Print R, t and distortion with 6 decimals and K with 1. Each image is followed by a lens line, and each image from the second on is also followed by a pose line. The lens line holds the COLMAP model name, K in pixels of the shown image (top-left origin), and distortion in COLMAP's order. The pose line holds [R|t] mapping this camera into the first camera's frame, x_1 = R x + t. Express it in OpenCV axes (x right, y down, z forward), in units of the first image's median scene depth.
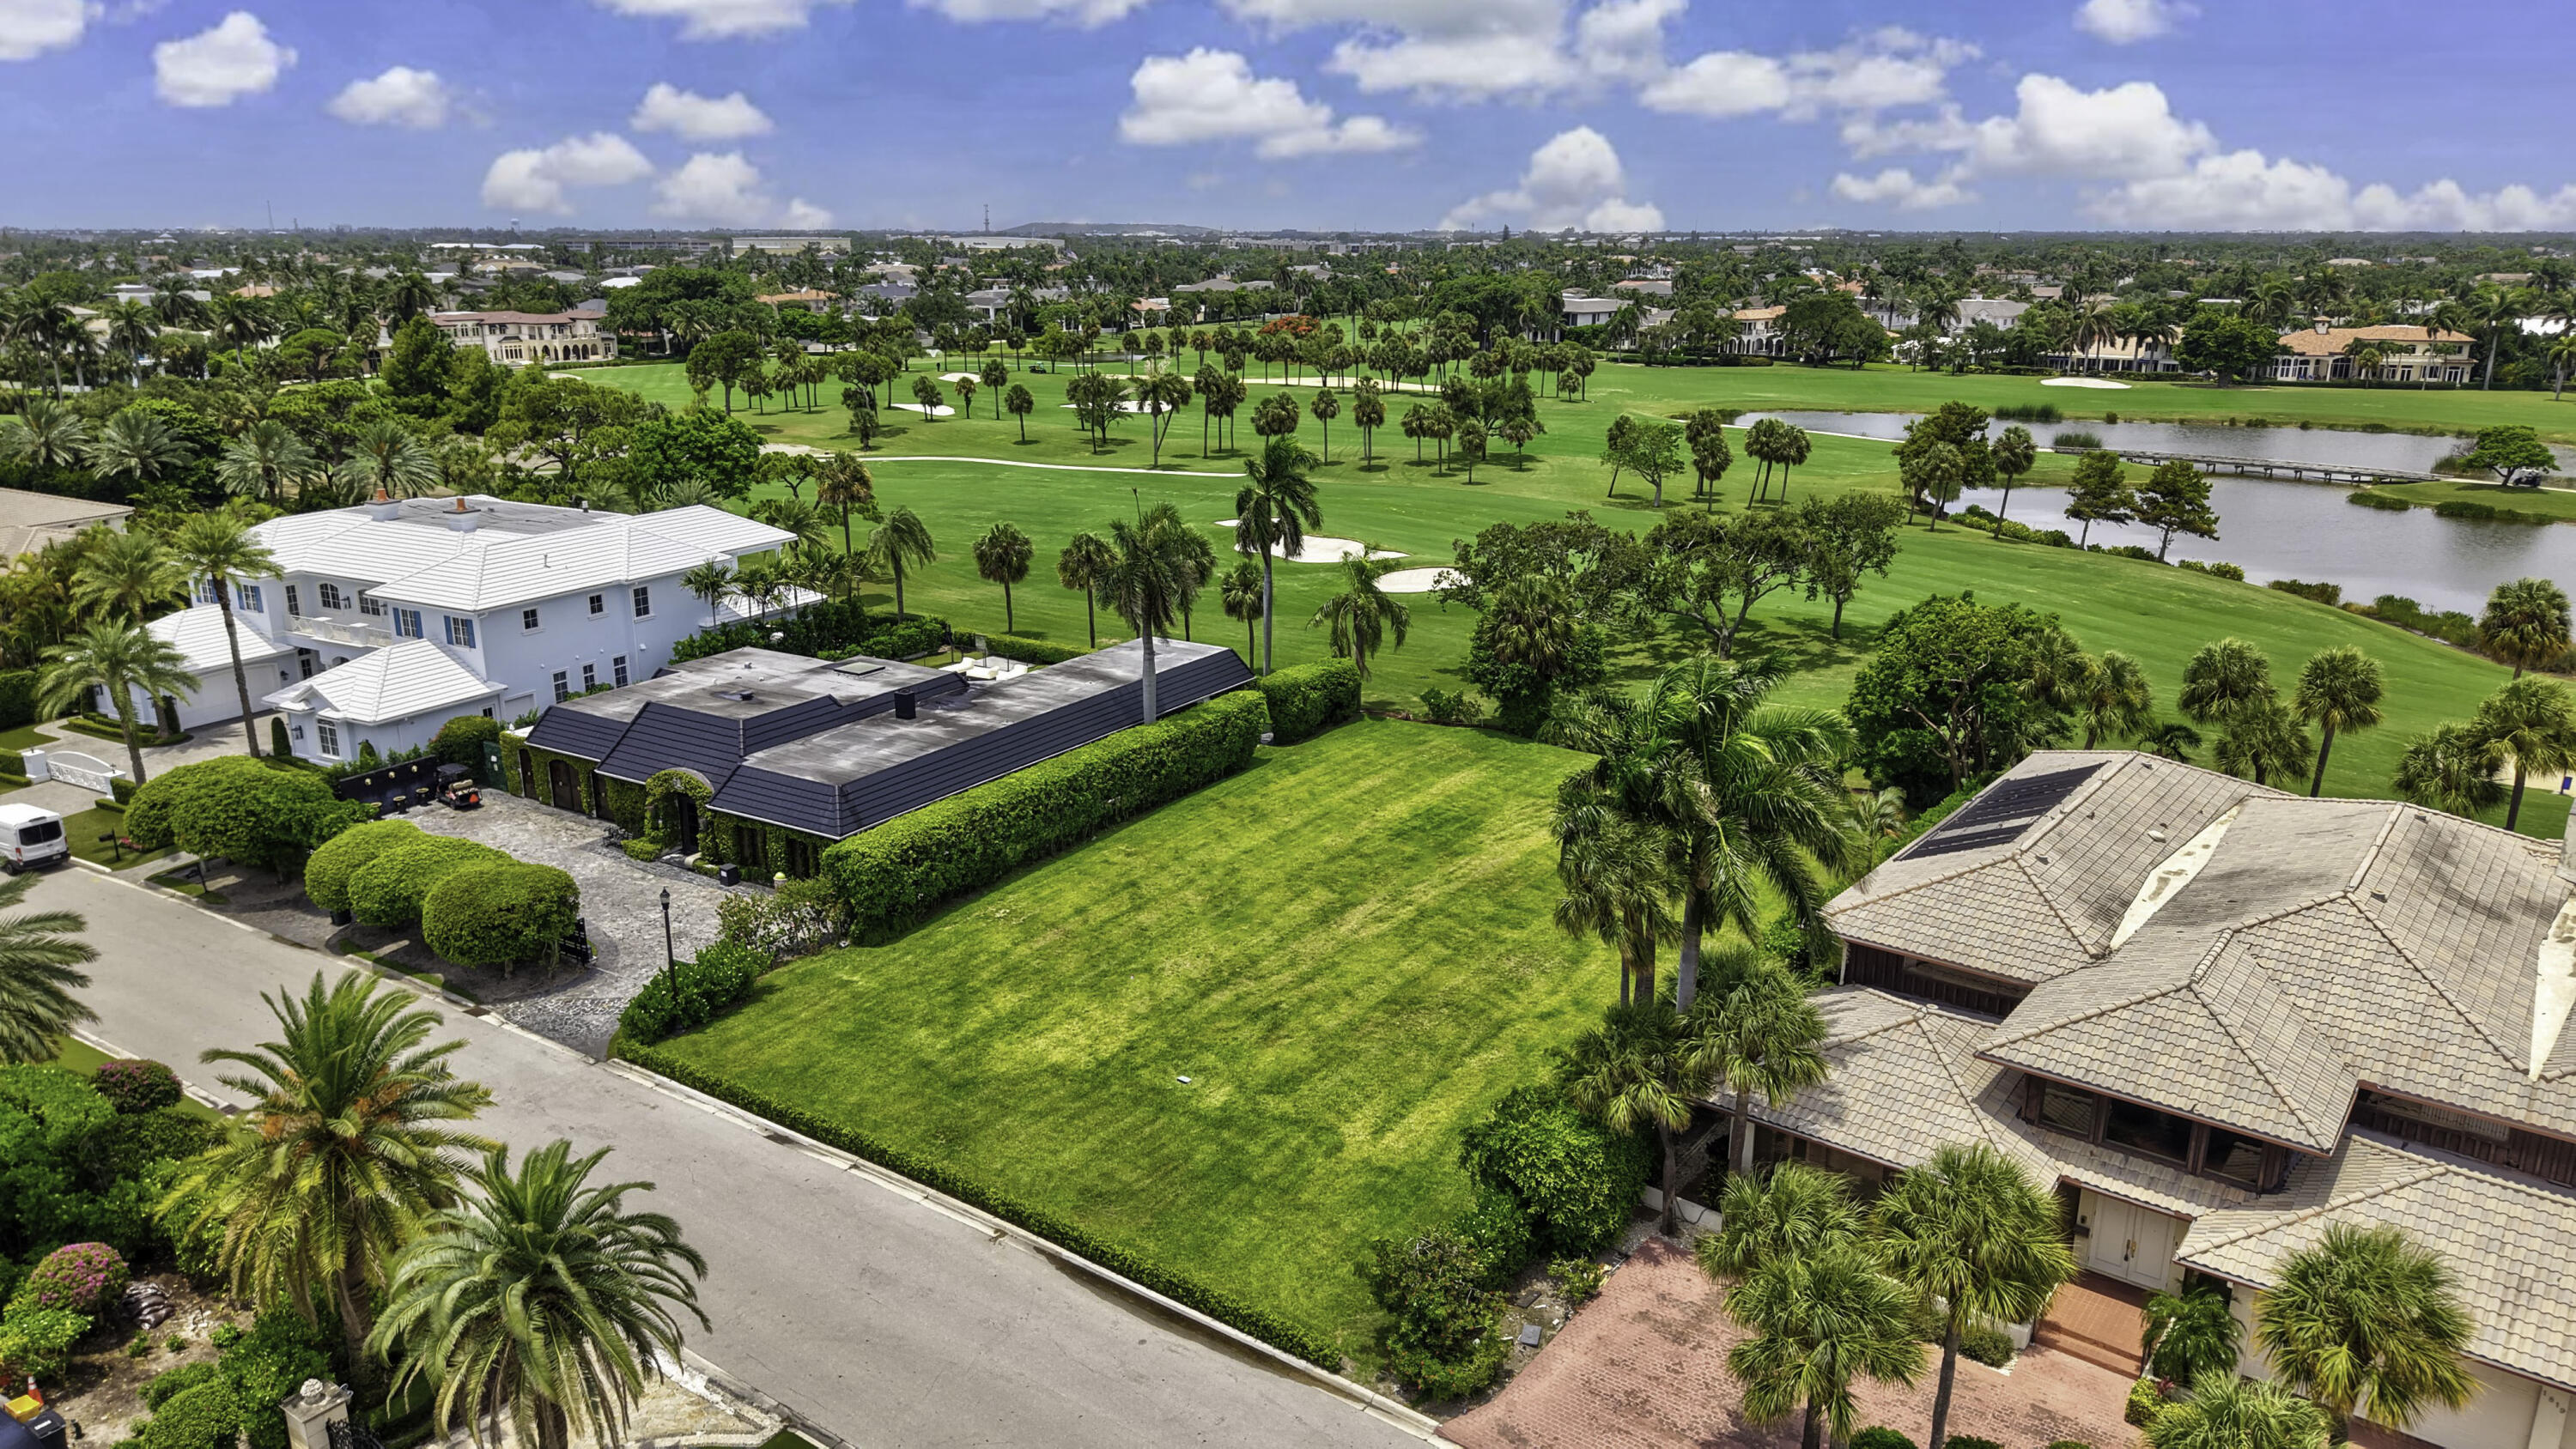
lens RADIAL K [[1716.5, 0, 1285.8], [0, 1716.5, 739.2], [0, 0, 1]] dist [0.052921, -0.063051]
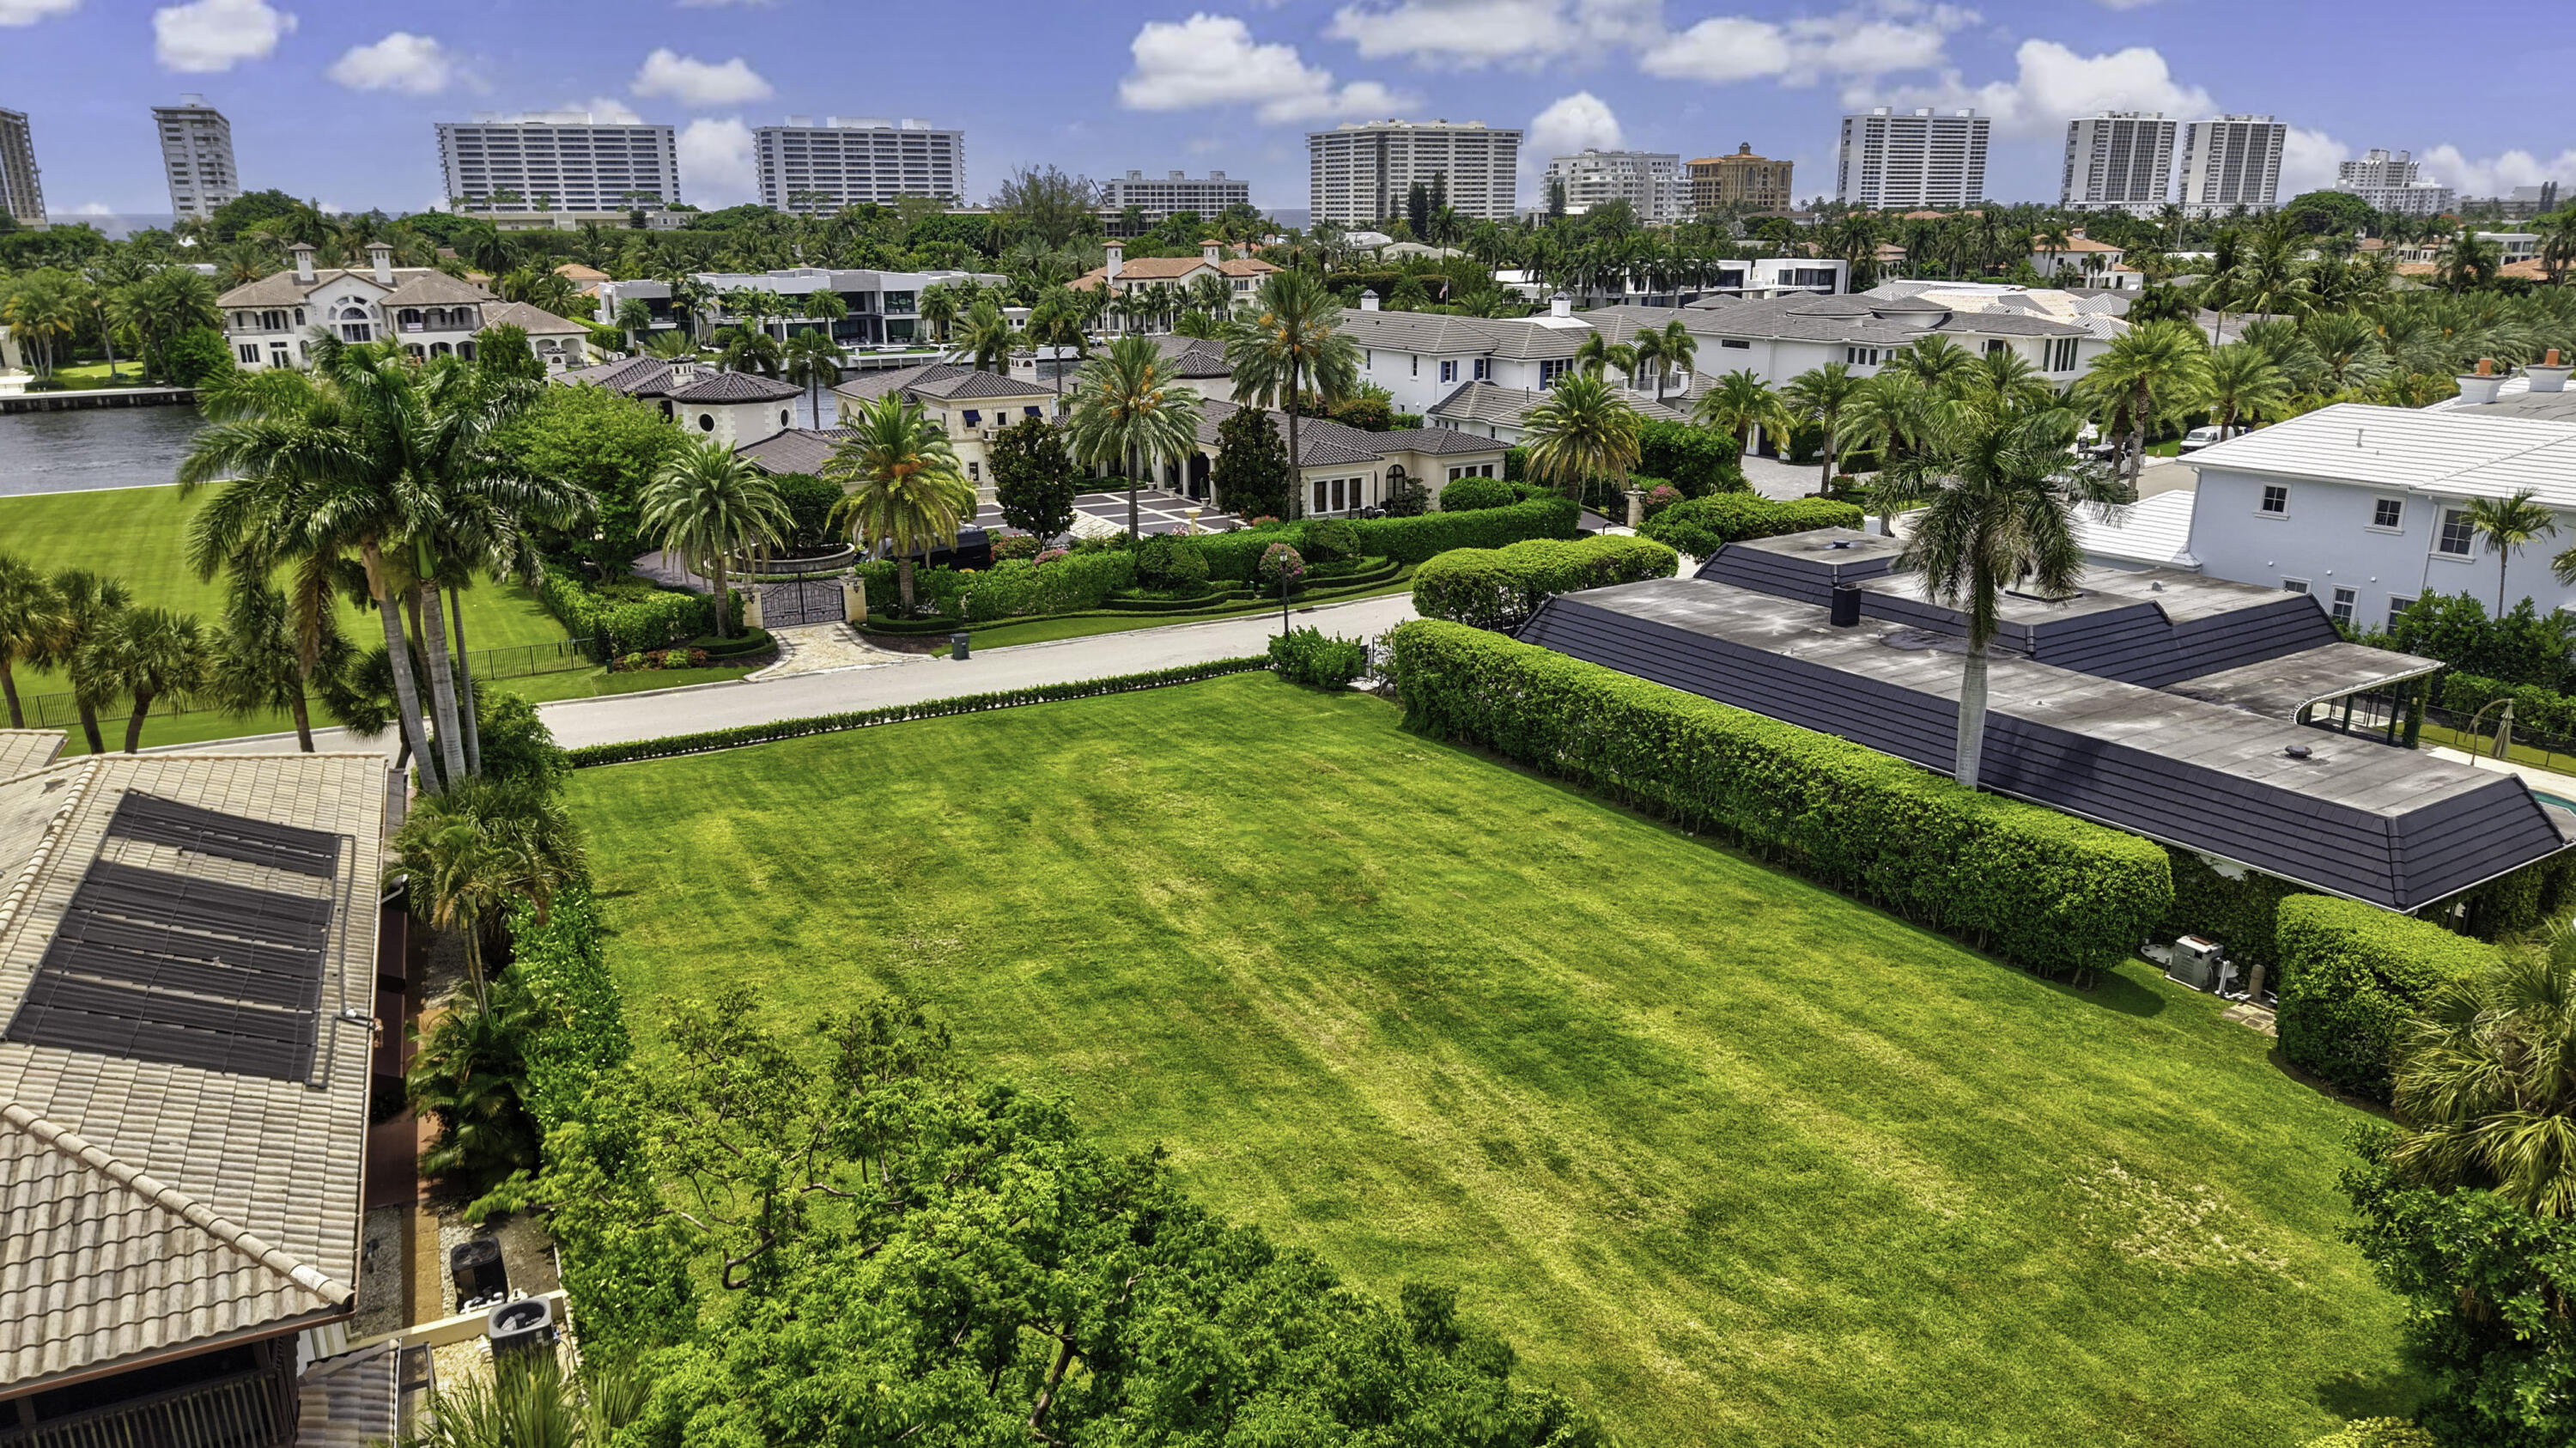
lens RADIAL K [[1738.7, 0, 1286.7], [0, 1738.7, 733.2], [0, 0, 1]] dist [0.048244, -0.063420]
pose [[-0.430889, 0.263311, -0.863135, 0.542437], [-0.252044, 0.883302, 0.395287, -0.210205], [0.866492, 0.387873, -0.314239, 1.087139]]
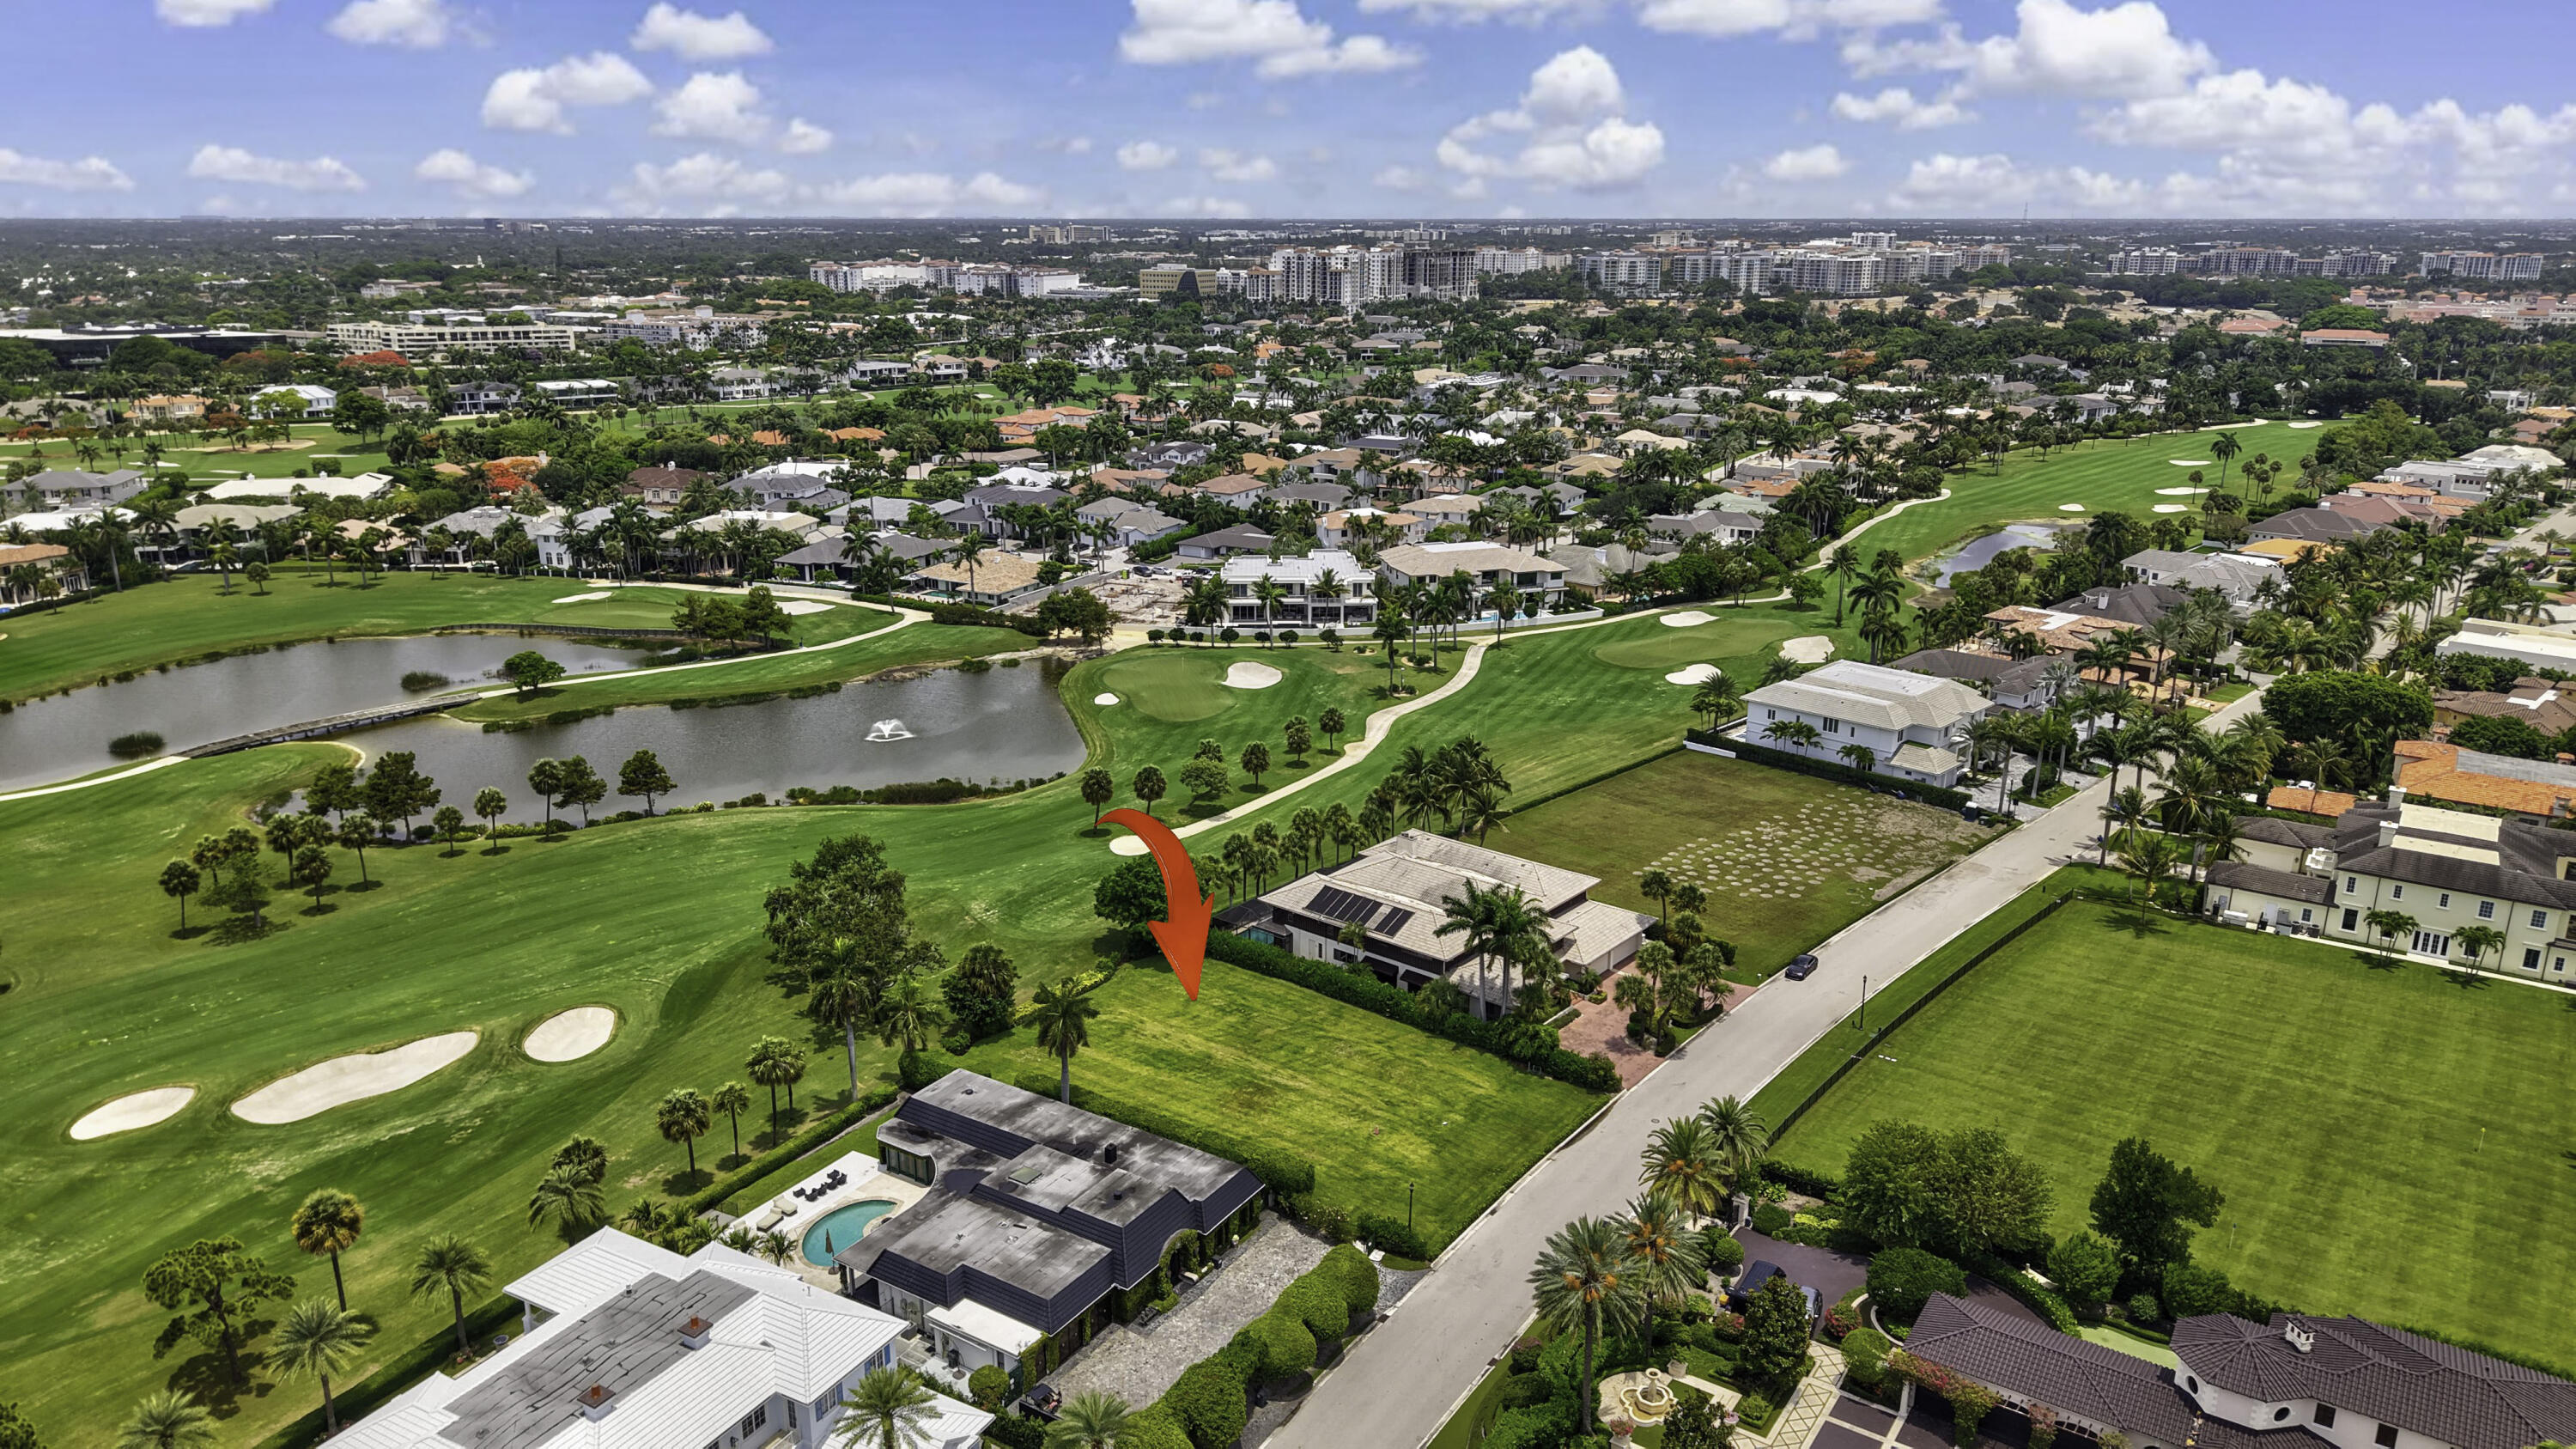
lens RADIAL K [[1717.0, 0, 1285.8], [0, 1717.0, 739.2], [0, 0, 1]] dist [0.052921, -0.063051]
pose [[0.010356, -0.292745, 0.956134, -1.717899], [0.280989, 0.918510, 0.278182, -0.811846], [-0.959655, 0.265783, 0.091770, 0.612309]]
